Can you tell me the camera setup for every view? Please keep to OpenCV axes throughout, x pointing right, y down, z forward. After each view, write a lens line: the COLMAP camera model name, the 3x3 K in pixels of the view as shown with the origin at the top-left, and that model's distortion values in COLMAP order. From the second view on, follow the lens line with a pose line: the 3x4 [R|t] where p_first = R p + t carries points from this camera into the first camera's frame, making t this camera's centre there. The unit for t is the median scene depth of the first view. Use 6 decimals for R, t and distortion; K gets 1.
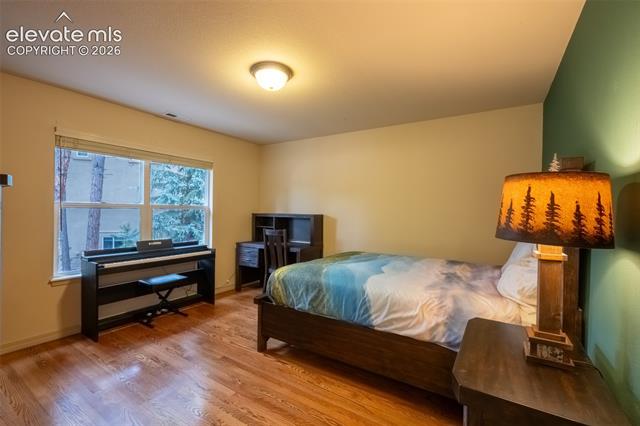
lens RADIAL K [[283.8, 0, 318.4], [0, 283.8, 210.4], [0, 0, 1]] dist [-0.003245, -0.000358]
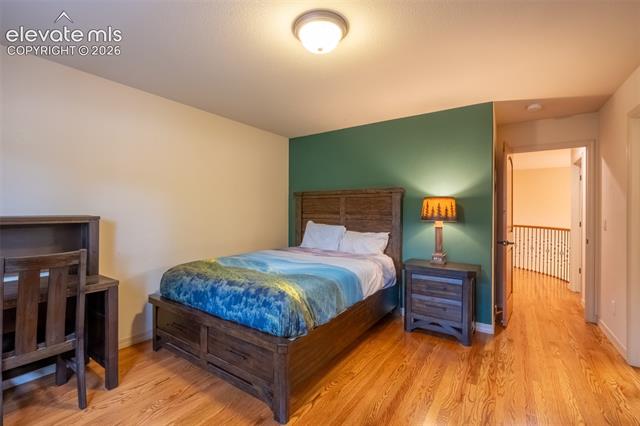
lens RADIAL K [[283.8, 0, 317.8], [0, 283.8, 212.9], [0, 0, 1]] dist [-0.003245, -0.000358]
pose [[0.034550, -0.028830, 0.998987, -1.097808], [-0.005958, 0.999560, 0.029053, -0.018967], [-0.999385, -0.006956, 0.034363, 1.159218]]
